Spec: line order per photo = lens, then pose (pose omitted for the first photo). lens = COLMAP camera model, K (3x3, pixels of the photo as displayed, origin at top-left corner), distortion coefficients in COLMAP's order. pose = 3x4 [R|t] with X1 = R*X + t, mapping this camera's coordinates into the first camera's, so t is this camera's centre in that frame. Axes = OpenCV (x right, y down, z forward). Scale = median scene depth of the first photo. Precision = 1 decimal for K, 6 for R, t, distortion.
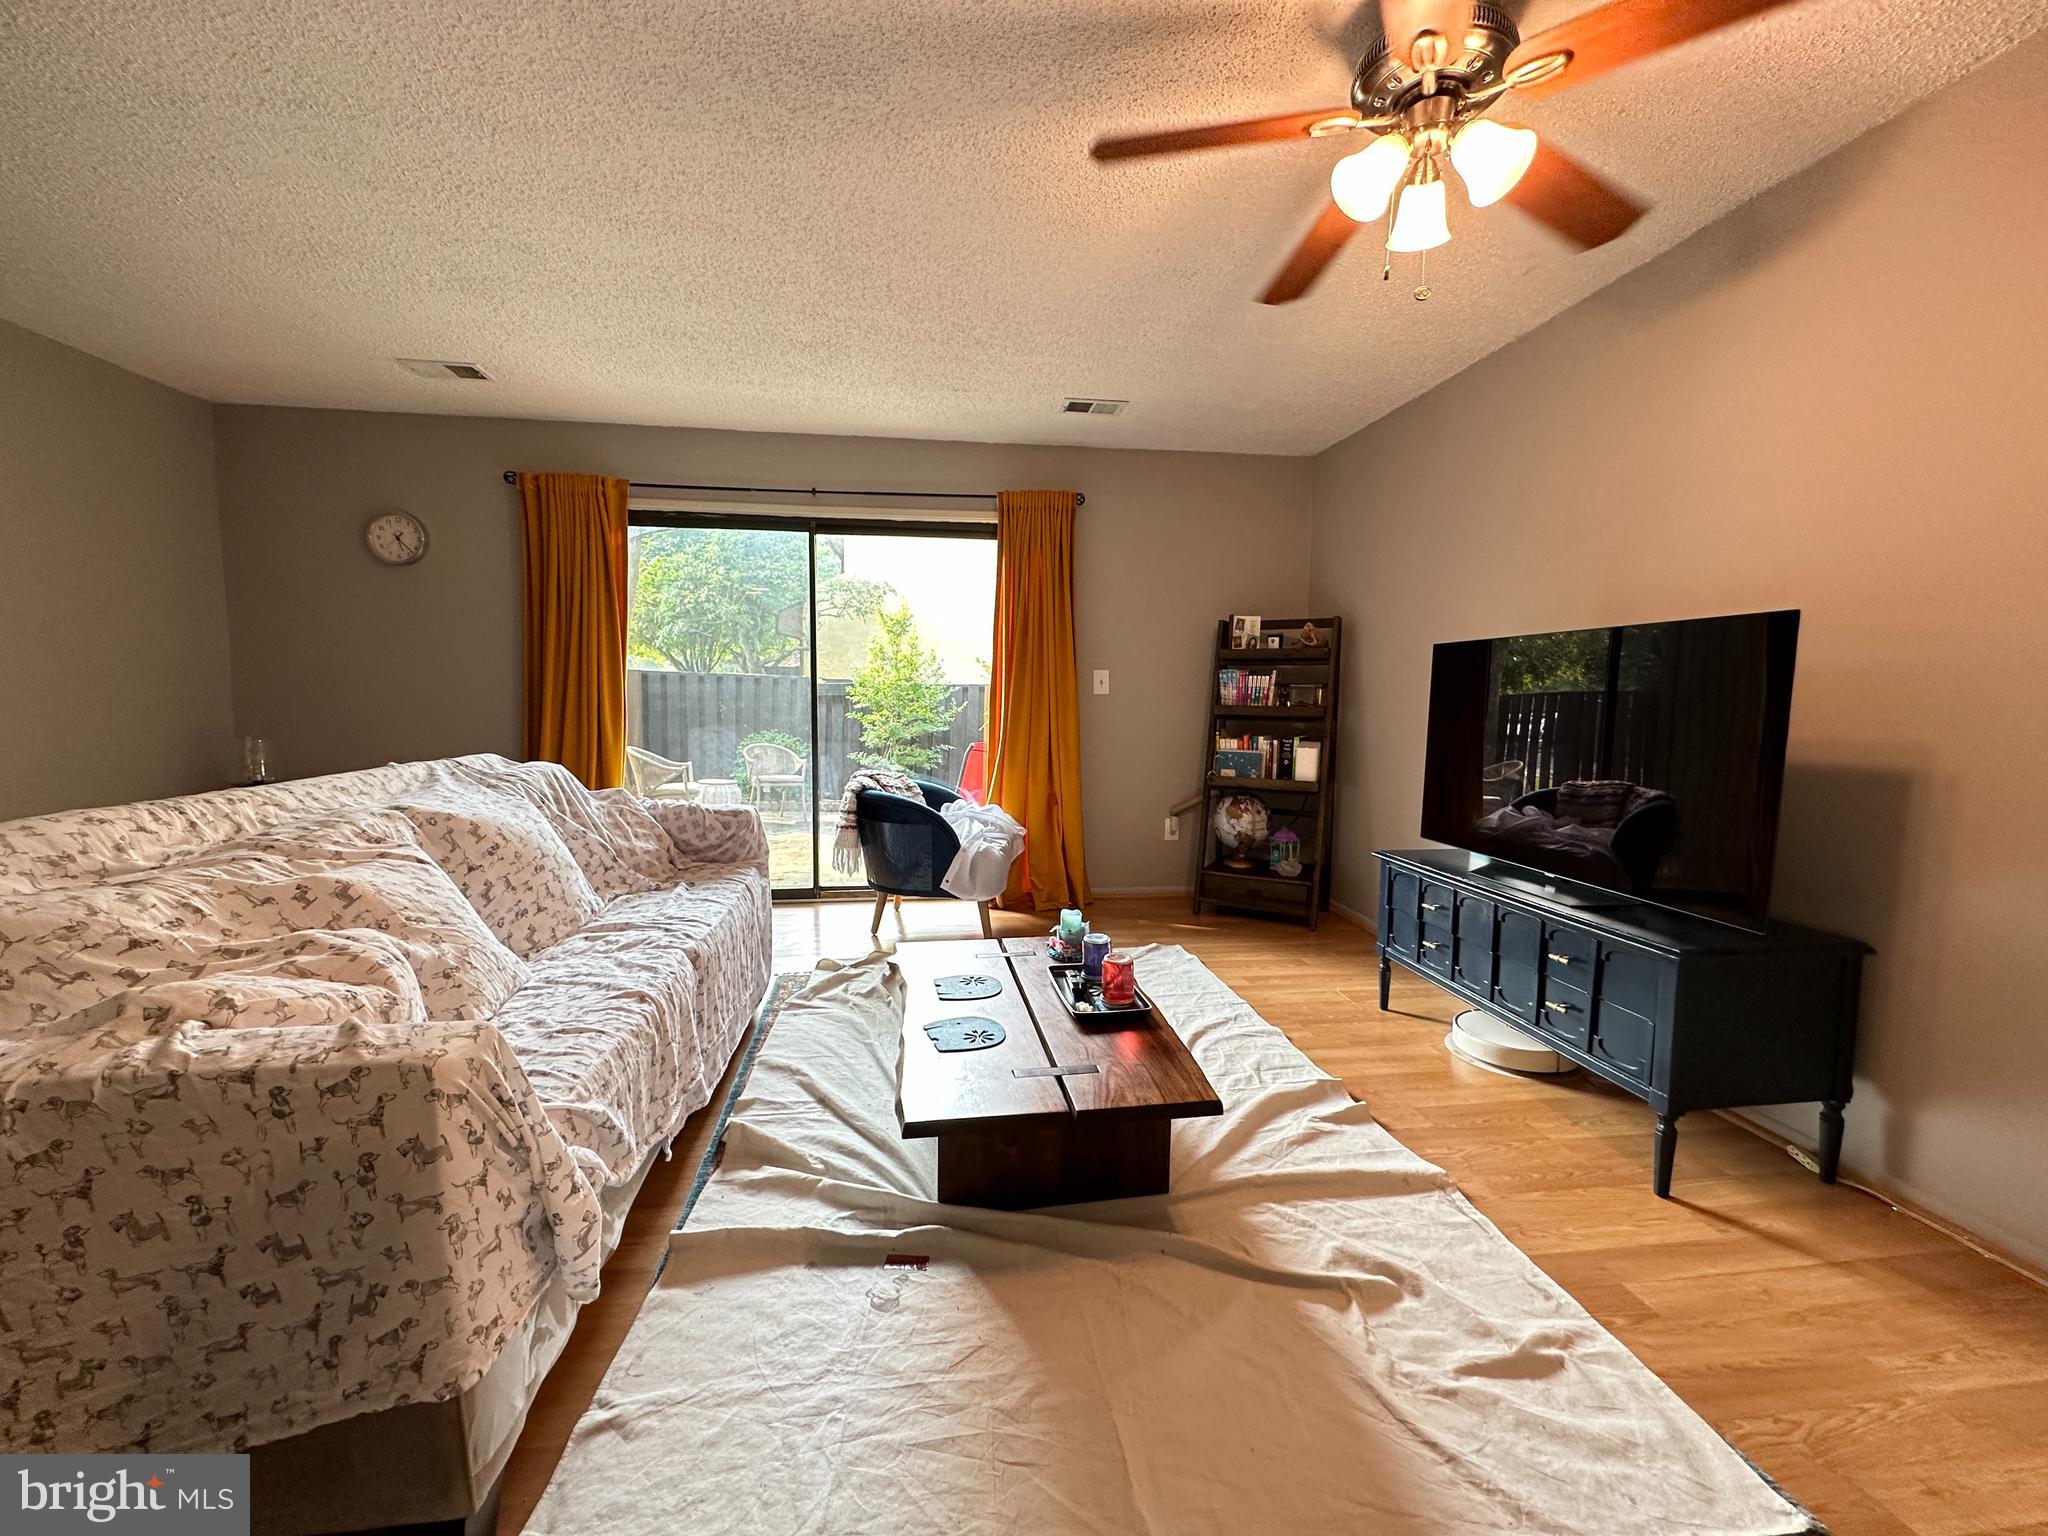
lens RADIAL K [[818.0, 0, 1020.5], [0, 818.0, 763.7], [0, 0, 1]] dist [-0.002356, 0.000164]
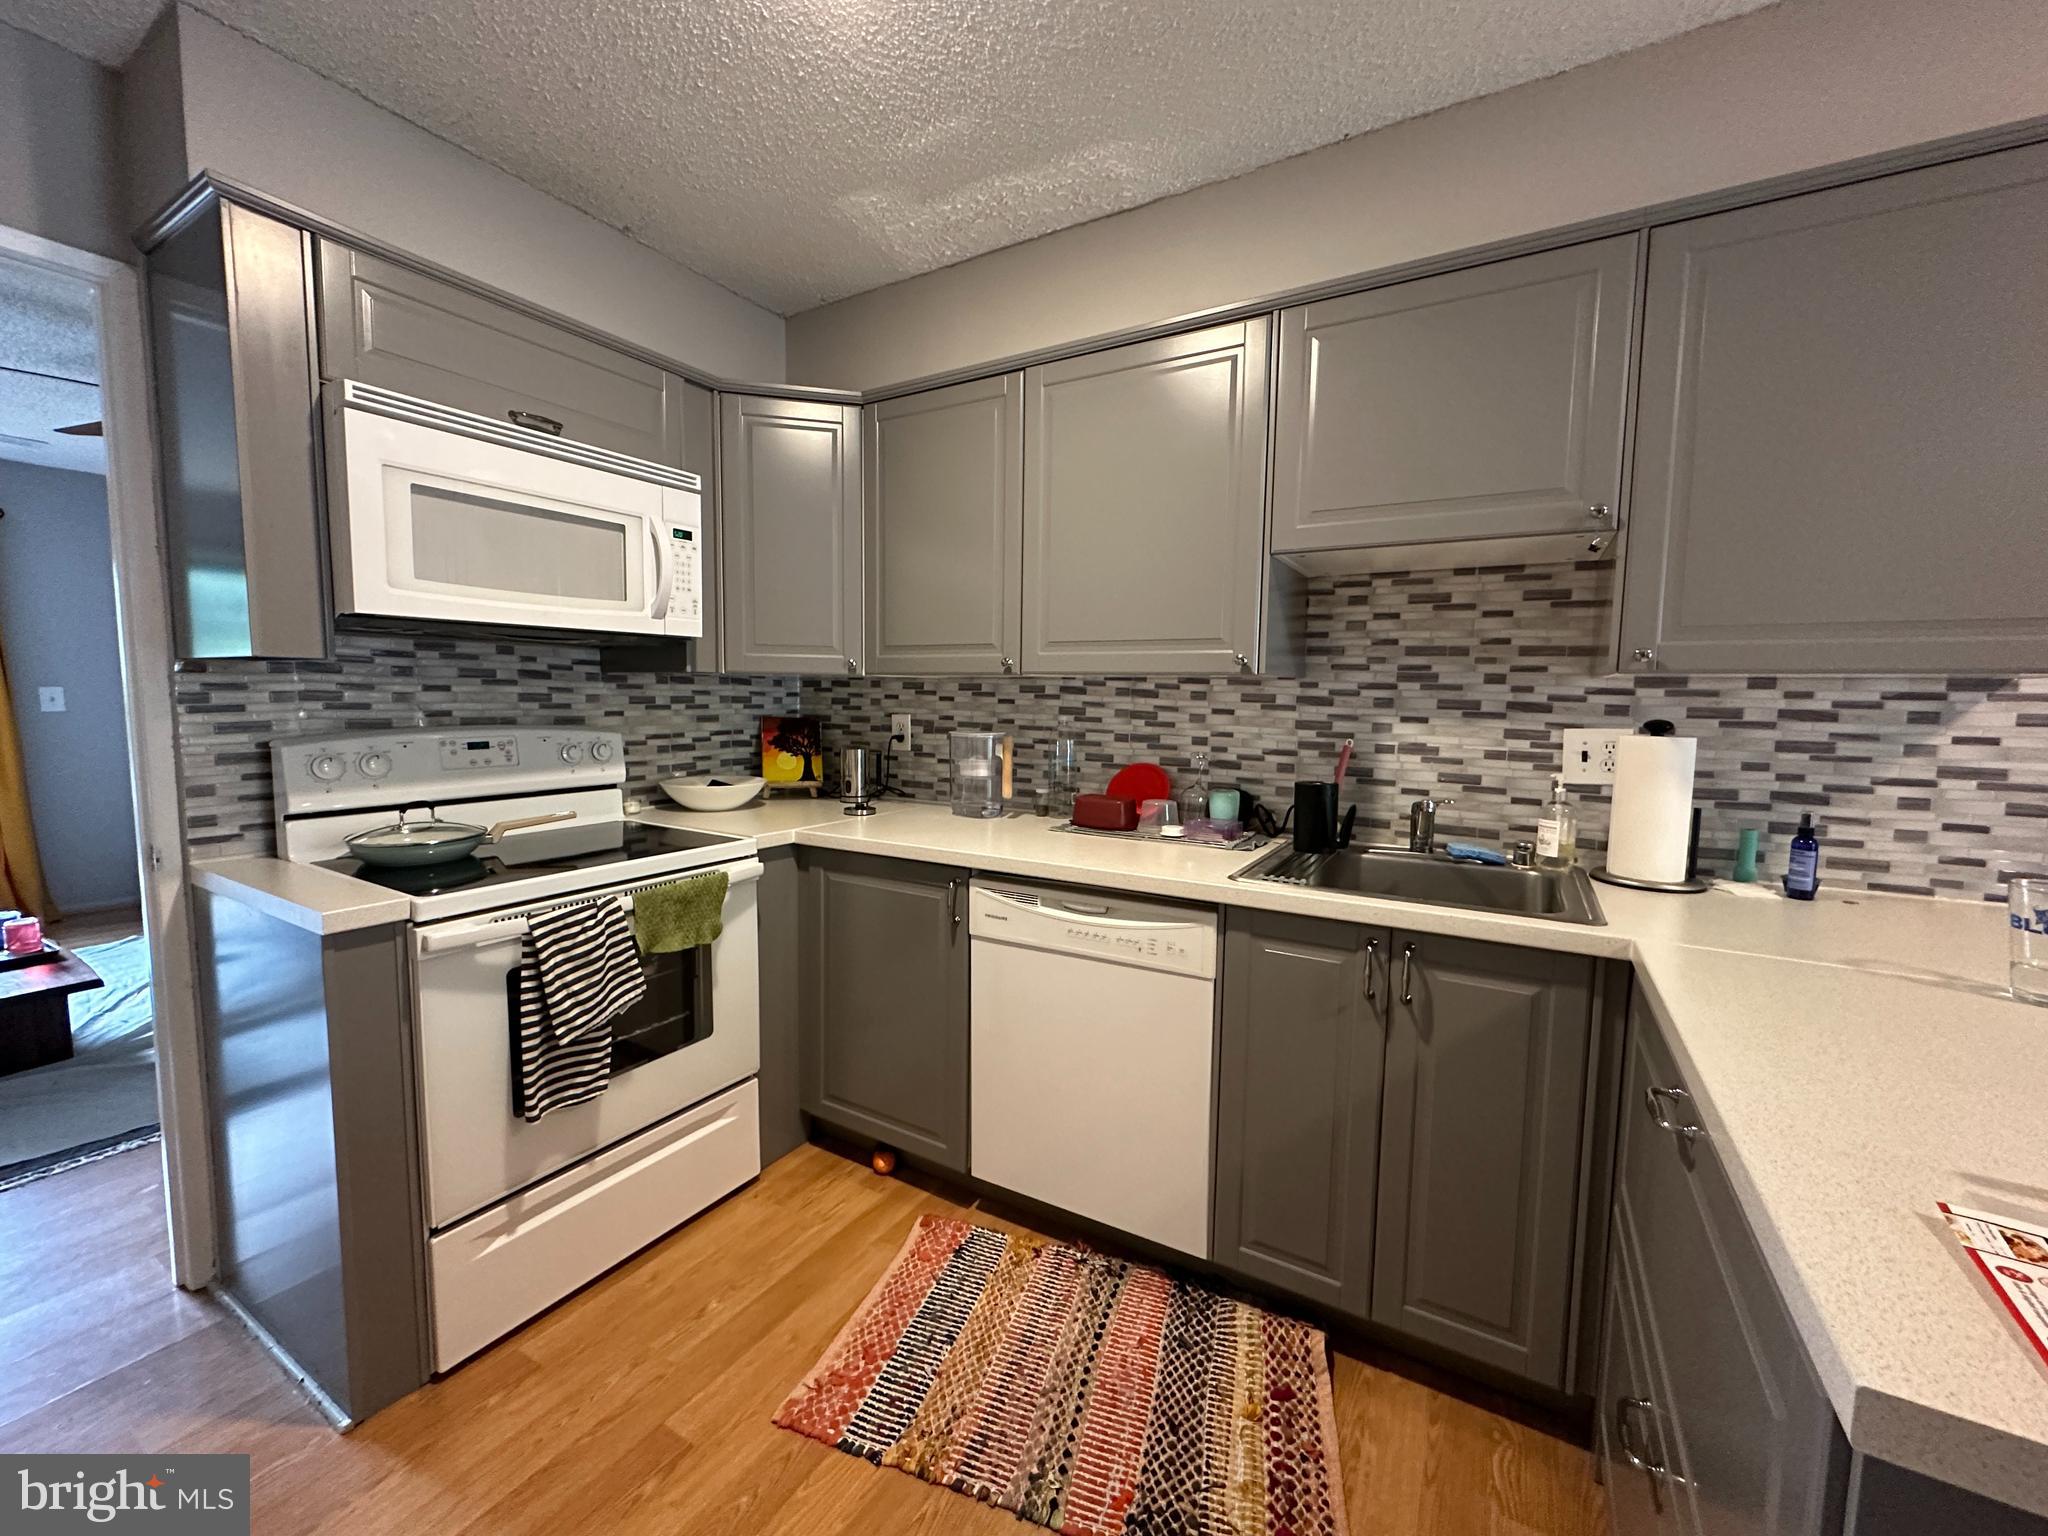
lens RADIAL K [[818.0, 0, 1017.5], [0, 818.0, 765.2], [0, 0, 1]] dist [-0.002356, 0.000164]
pose [[0.623858, -0.065481, 0.778790, 0.058131], [0.057472, 0.997630, 0.037842, 0.011596], [-0.779422, 0.021151, 0.626143, -0.580006]]
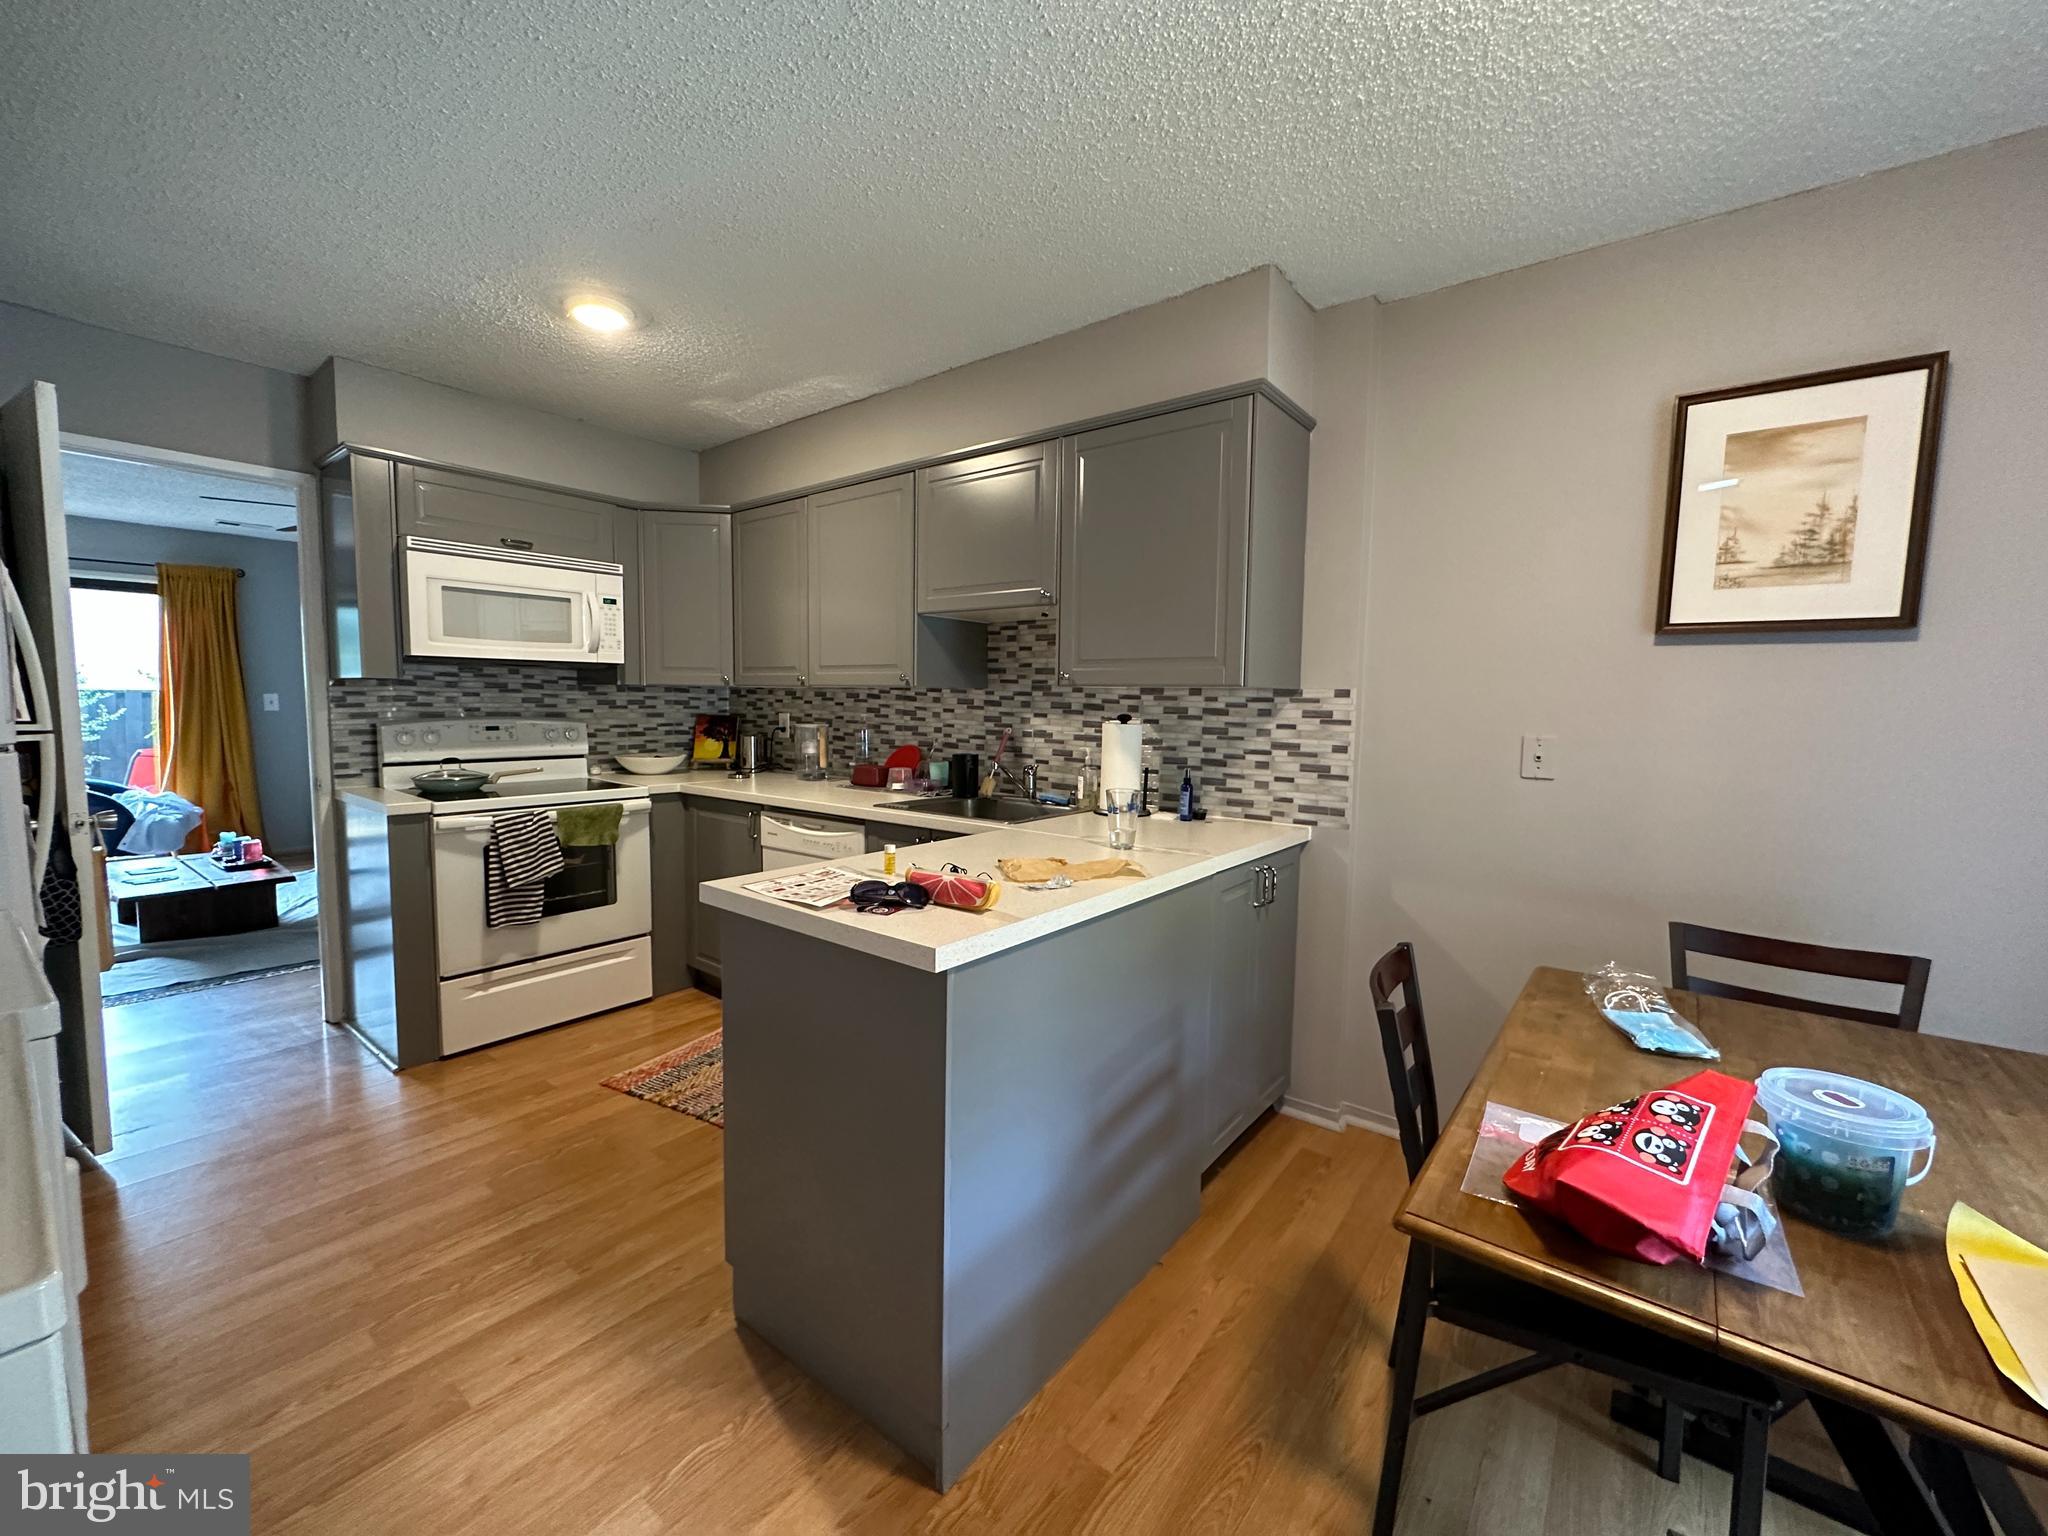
lens RADIAL K [[818.0, 0, 1019.8], [0, 818.0, 764.5], [0, 0, 1]] dist [-0.002356, 0.000164]
pose [[0.717382, -0.049286, 0.694935, 0.044457], [0.048801, 0.998599, 0.020445, 0.045821], [-0.694969, 0.019246, 0.718782, -0.991545]]
